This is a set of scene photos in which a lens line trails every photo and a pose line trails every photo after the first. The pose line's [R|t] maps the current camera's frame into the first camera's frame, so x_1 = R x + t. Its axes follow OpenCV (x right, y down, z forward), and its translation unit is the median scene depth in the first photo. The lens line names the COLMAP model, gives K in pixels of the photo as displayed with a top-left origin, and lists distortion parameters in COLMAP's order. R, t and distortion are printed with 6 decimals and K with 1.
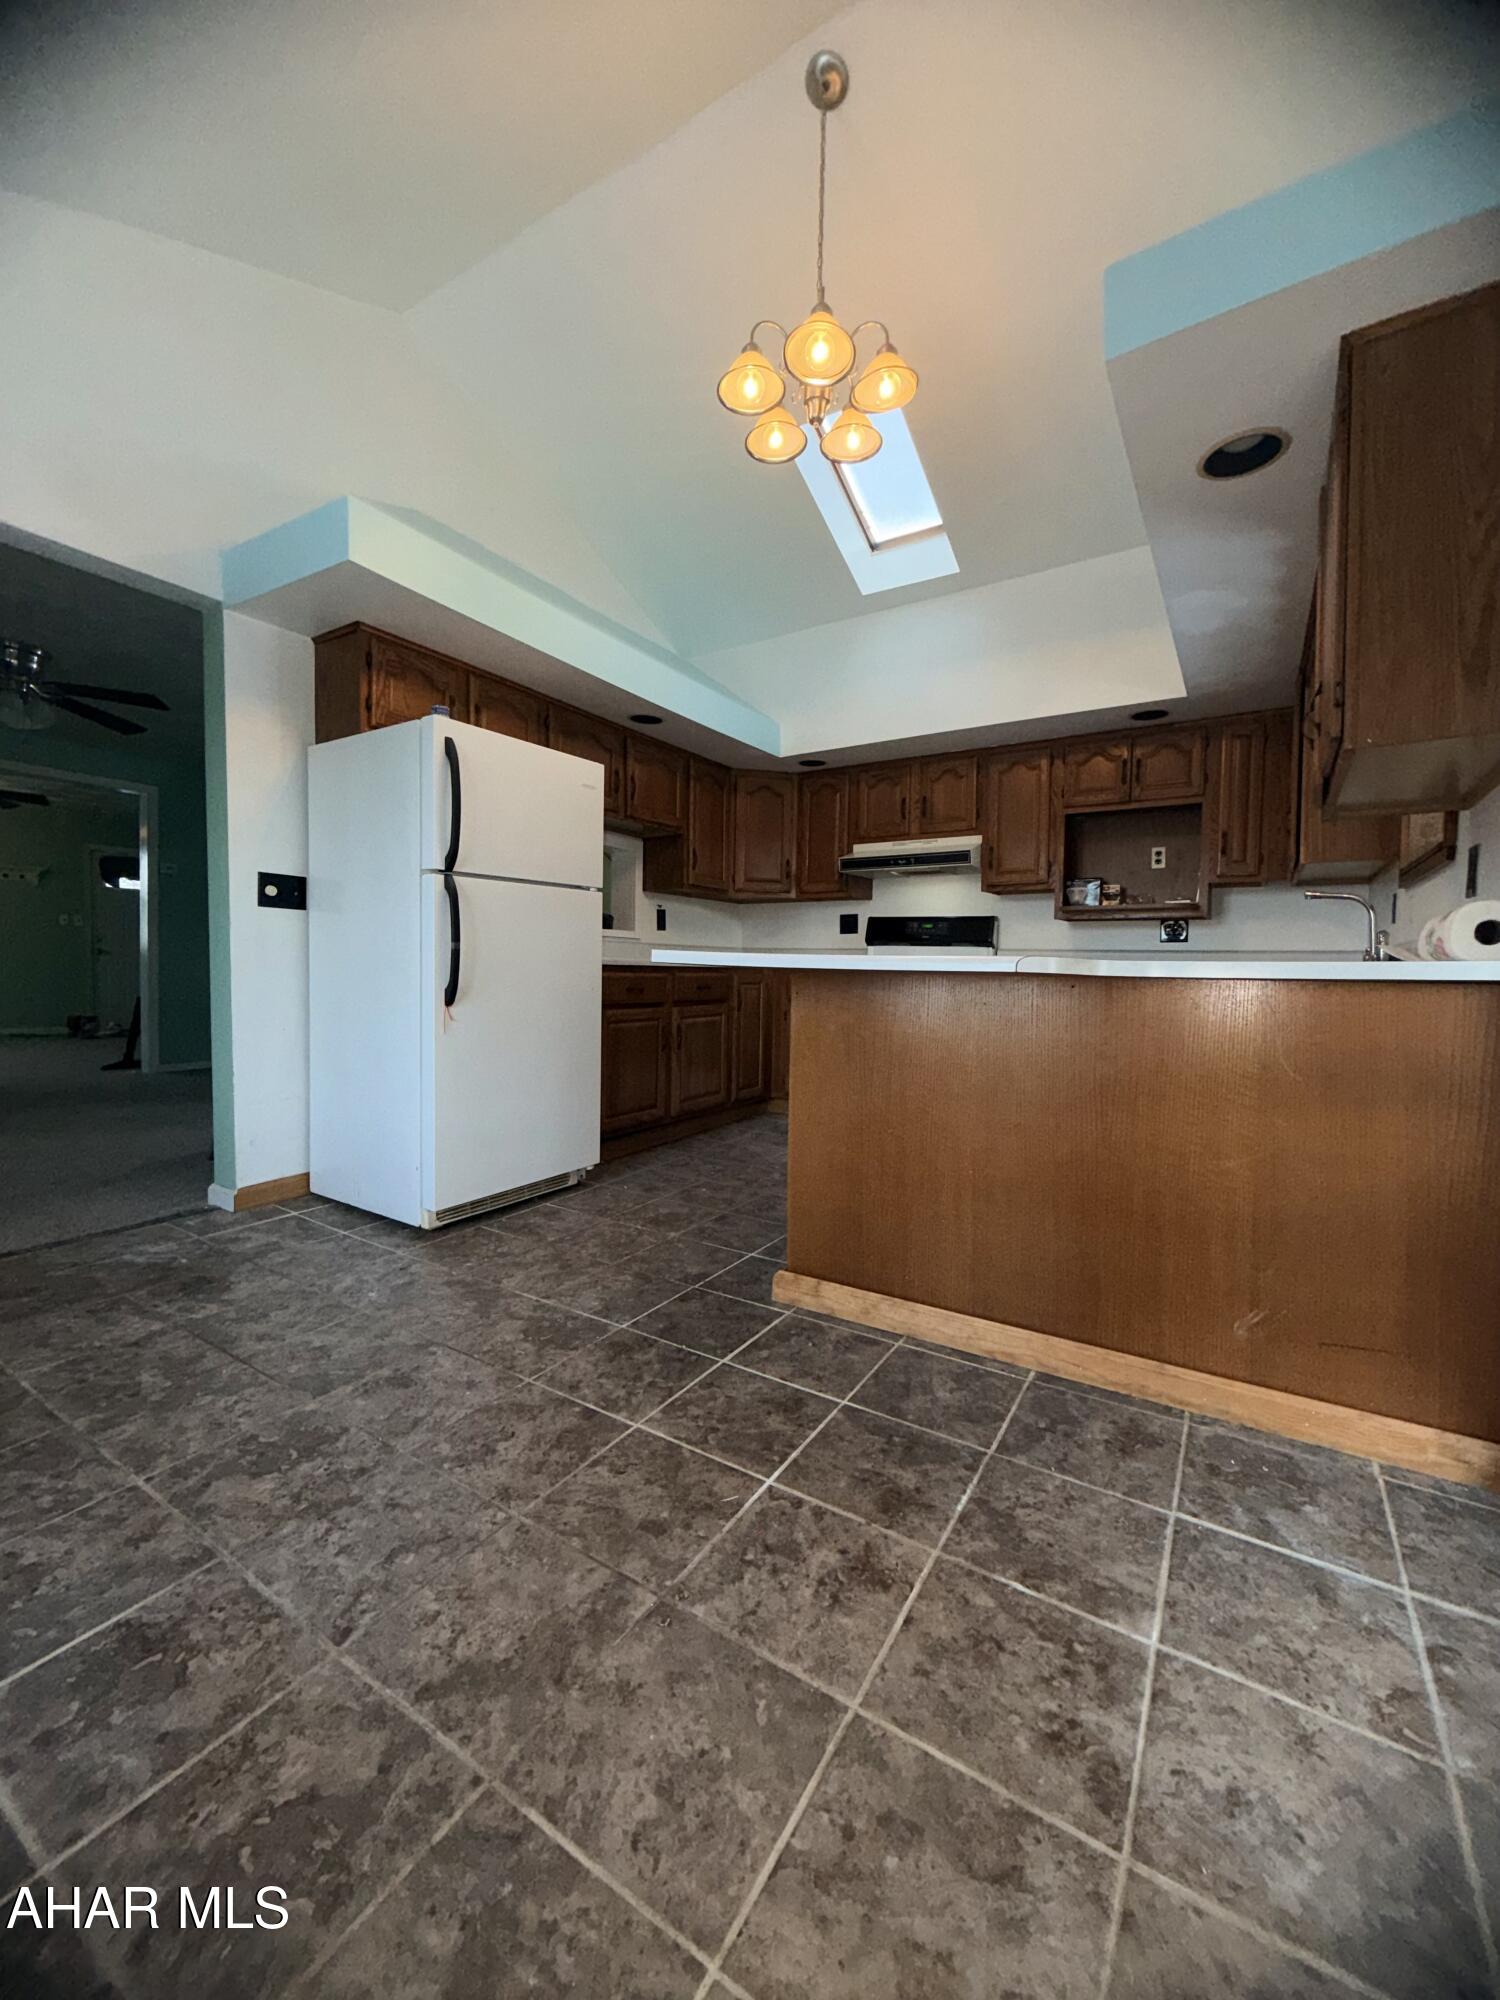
lens RADIAL K [[799.5, 0, 742.2], [0, 799.5, 995.4], [0, 0, 1]] dist [-0.000903, -0.000256]
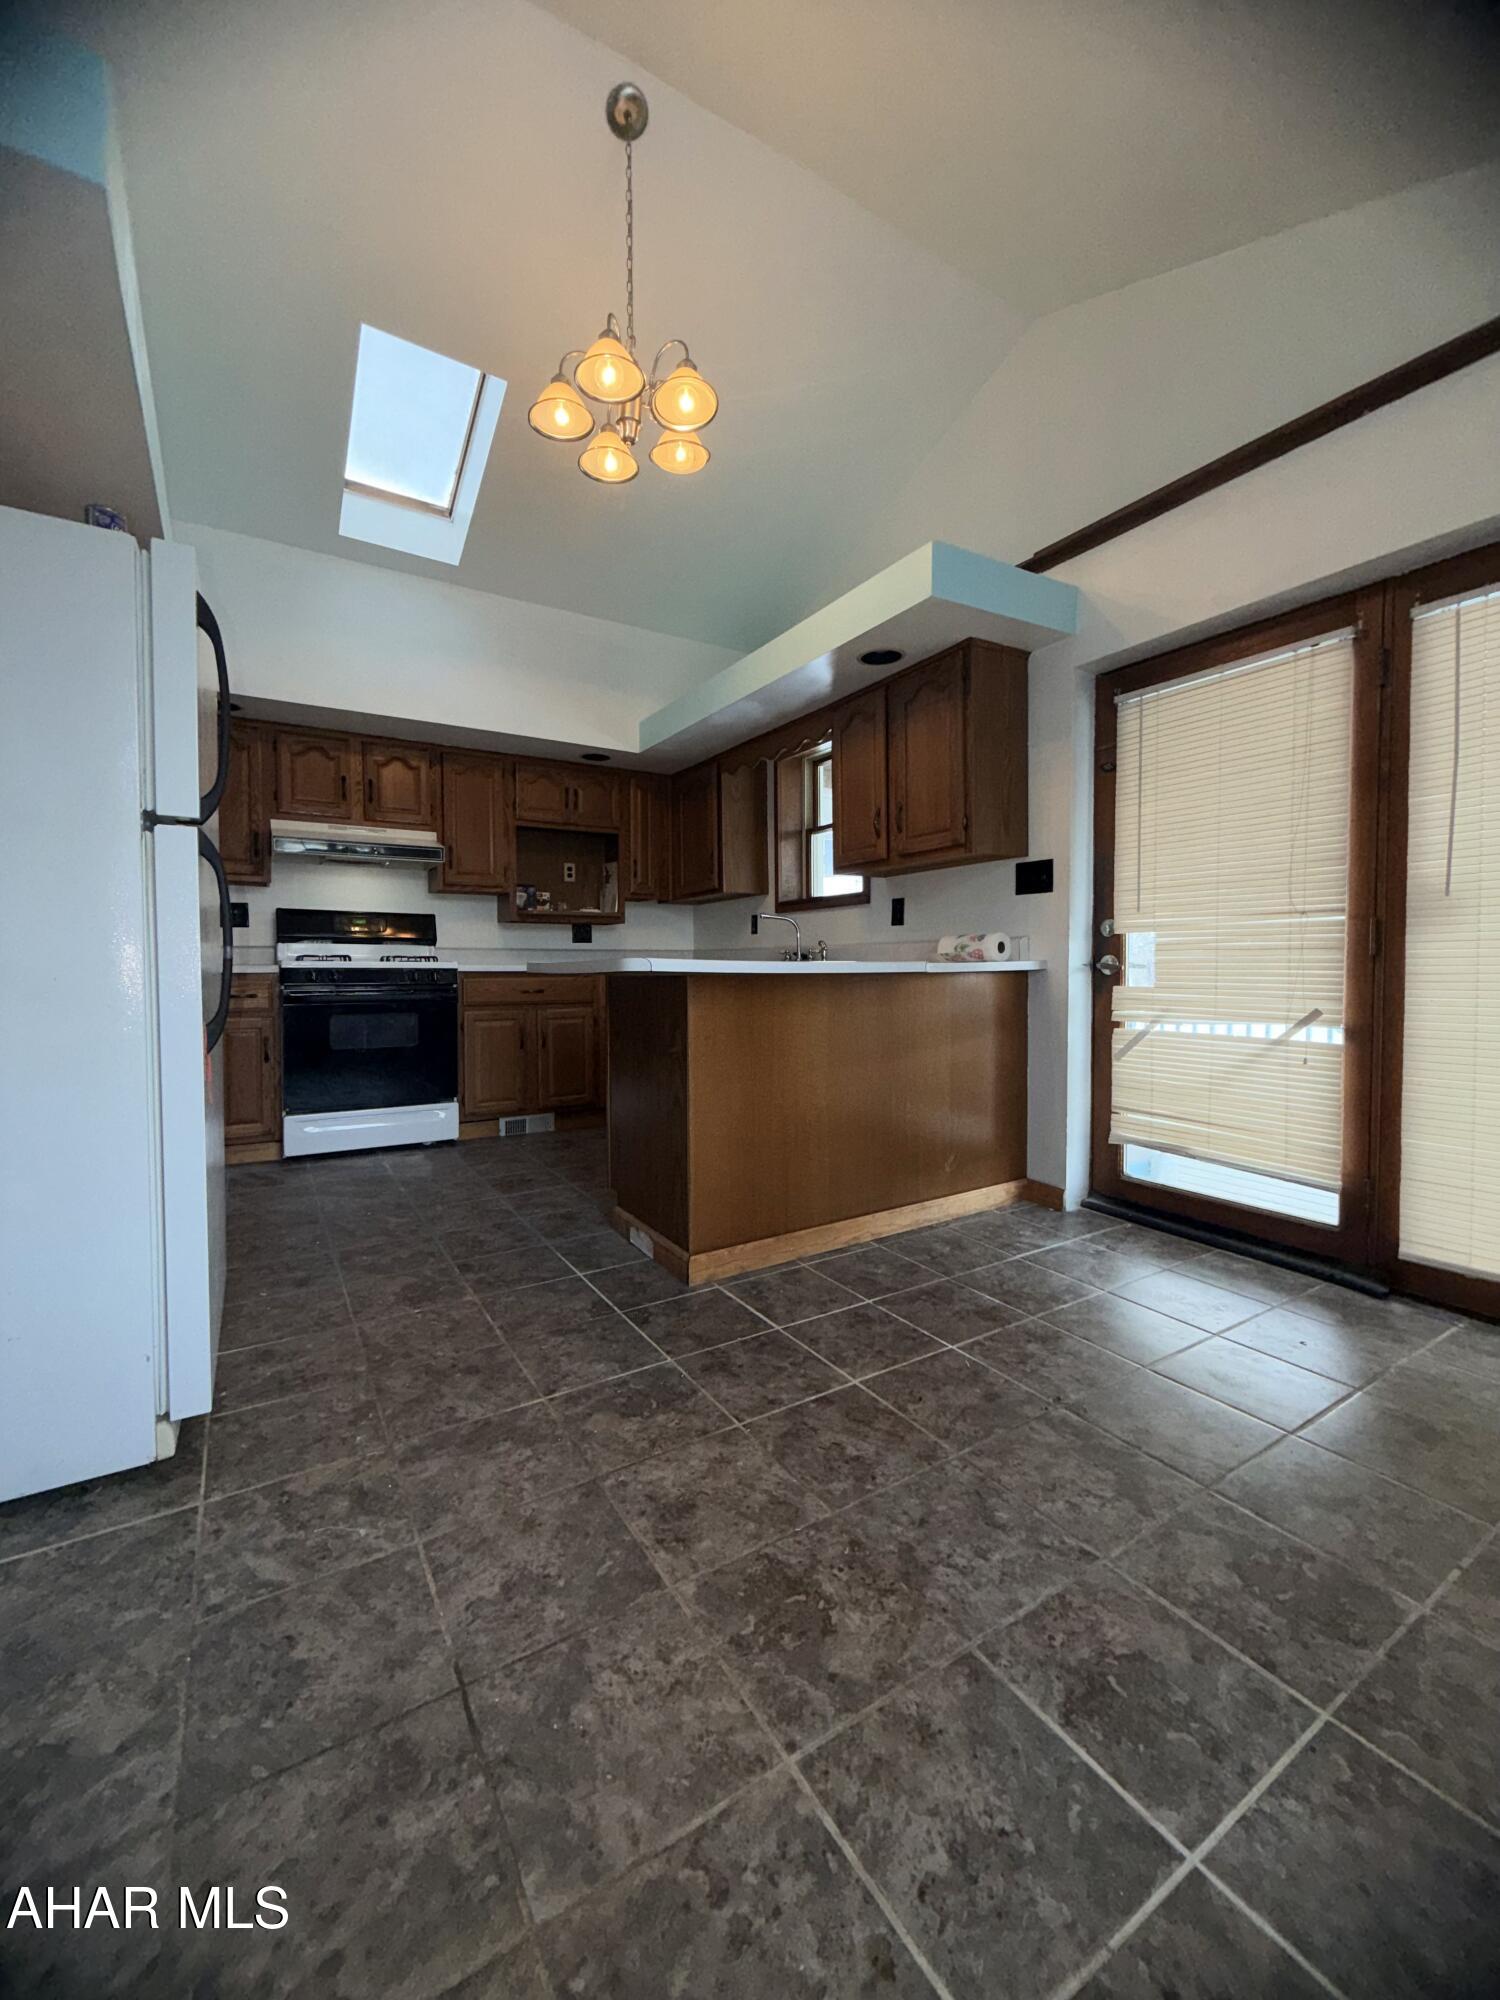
lens RADIAL K [[799.5, 0, 749.7], [0, 799.5, 996.0], [0, 0, 1]] dist [-0.000903, -0.000256]
pose [[0.421454, -0.054768, 0.905194, -0.857535], [0.043229, 0.998253, 0.040272, -0.043099], [-0.905819, 0.022158, 0.423085, 0.464714]]
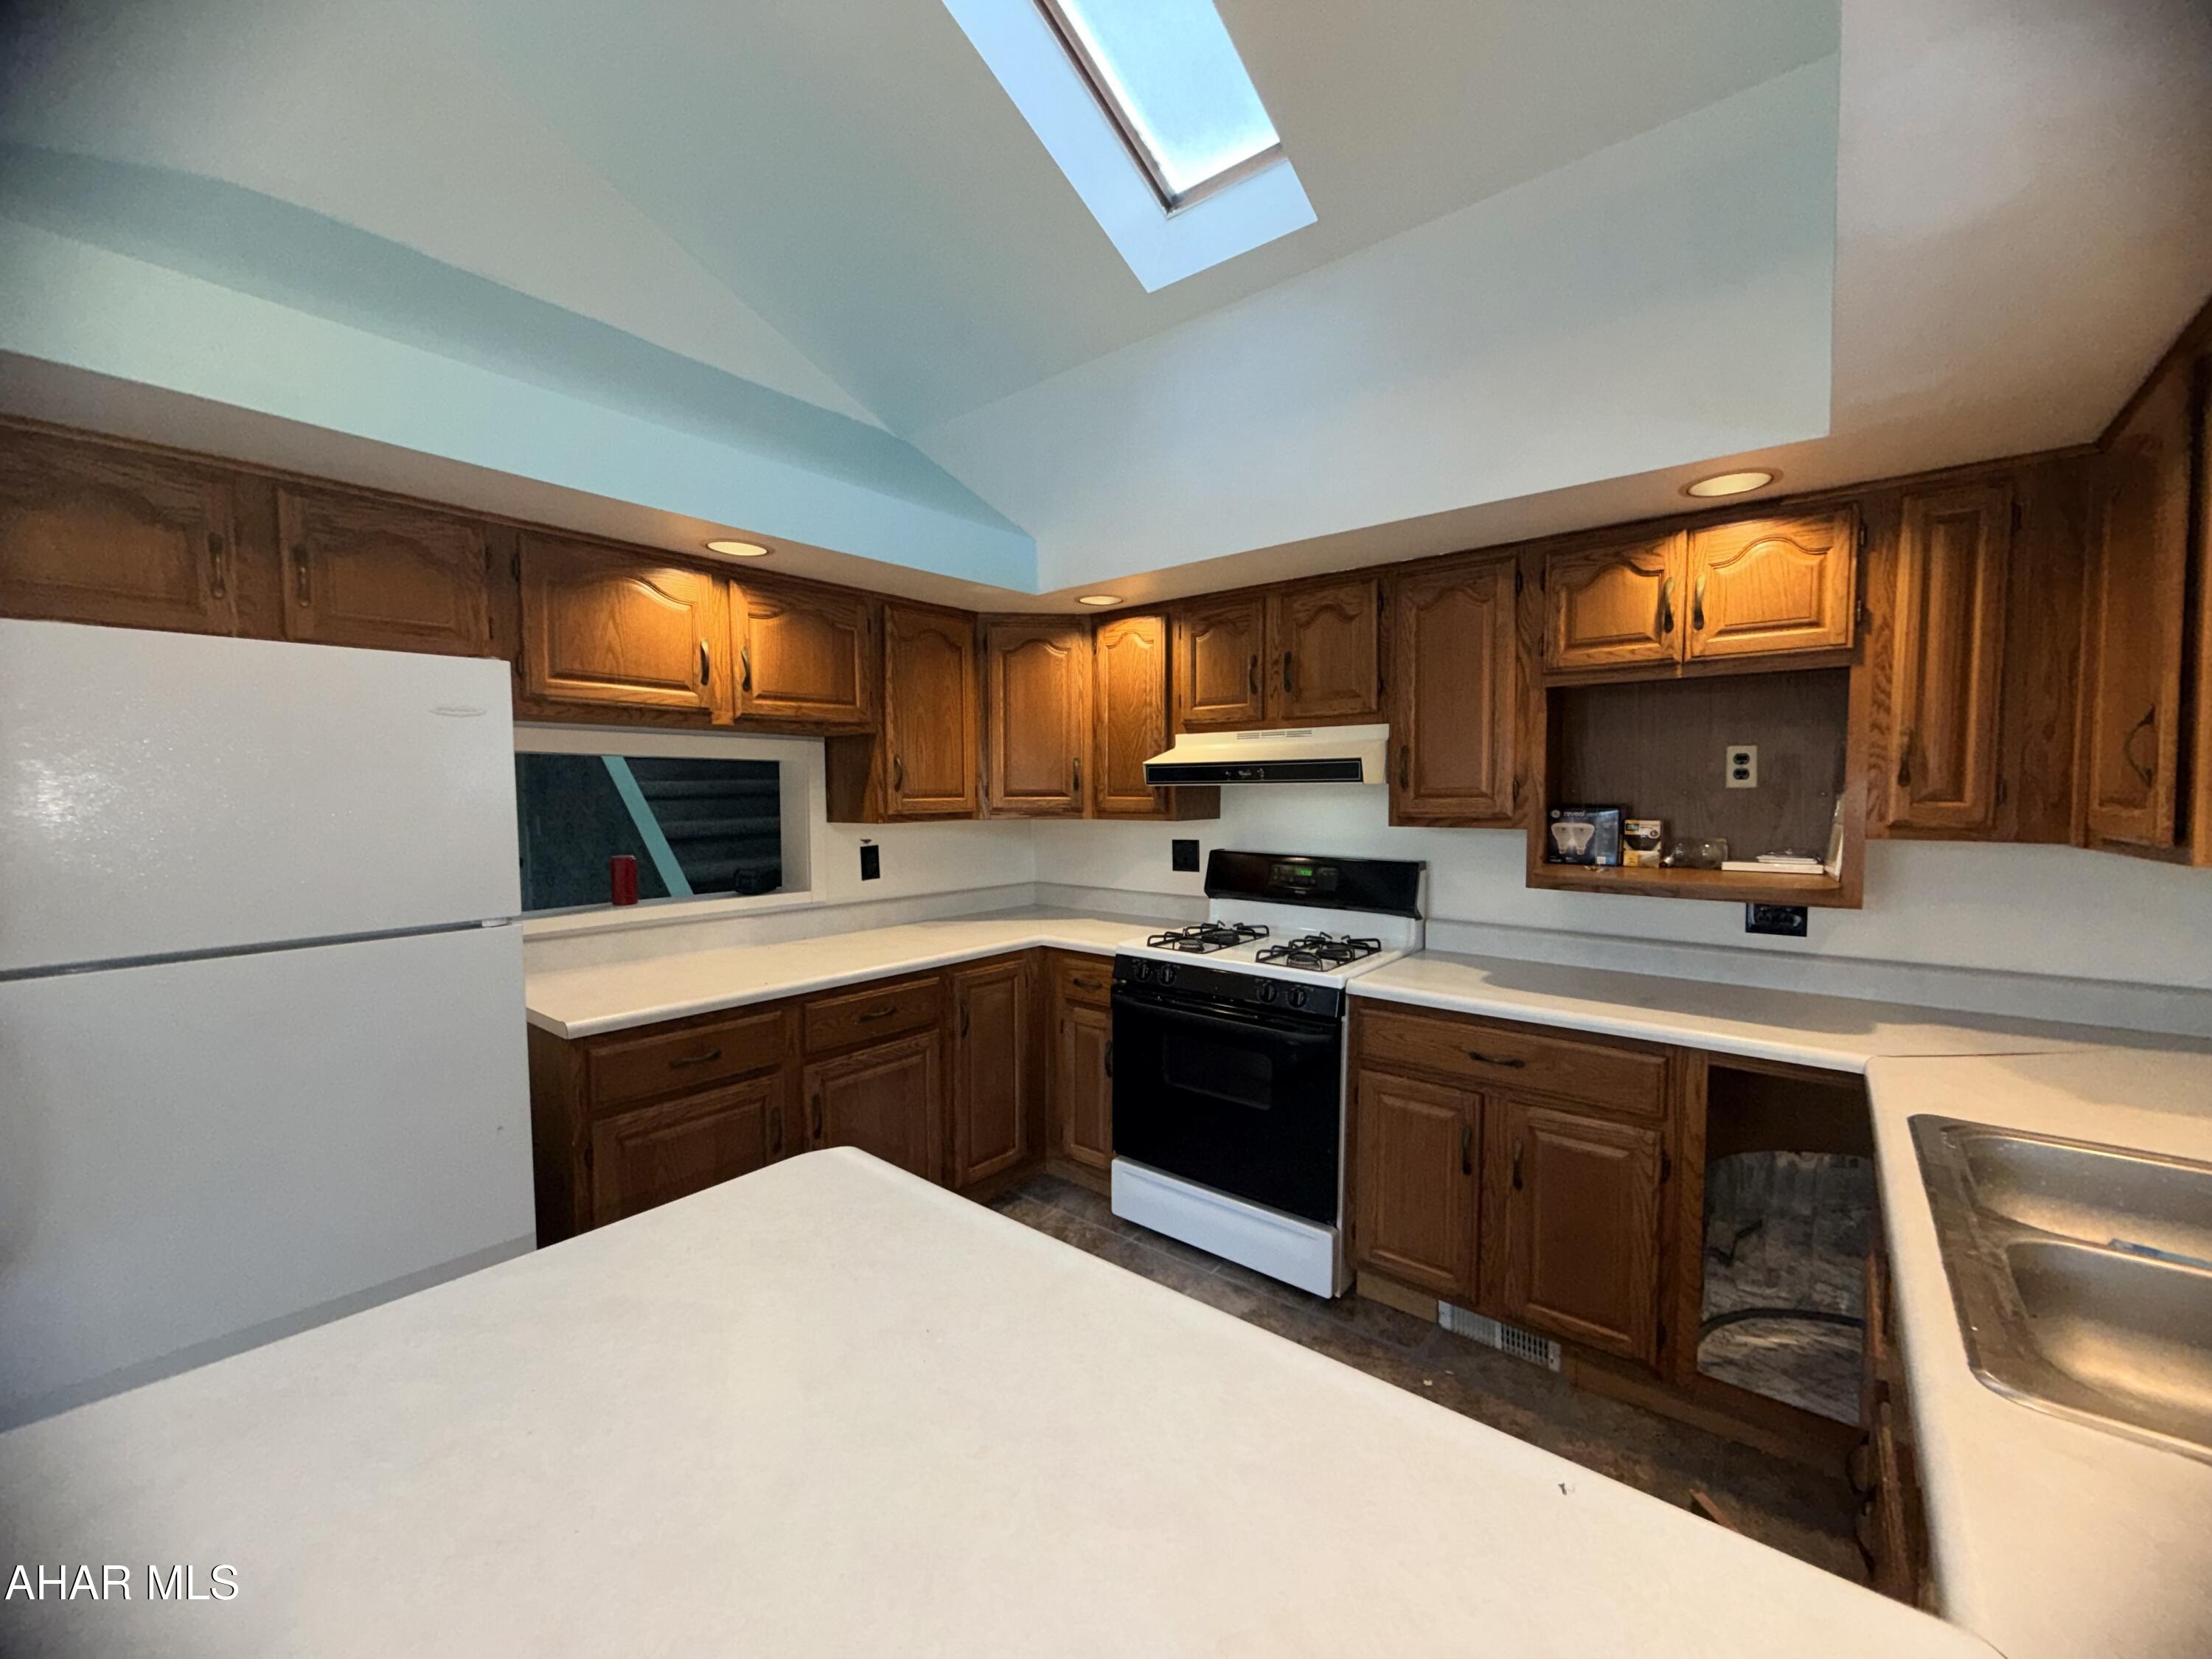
lens RADIAL K [[884.2, 0, 1097.1], [0, 884.2, 836.7], [0, 0, 1]] dist [-0.000903, -0.000256]
pose [[0.992988, -0.014519, -0.117319, 0.334786], [0.016276, 0.999769, 0.014031, -0.263531], [0.117088, -0.015842, 0.992995, 0.733962]]
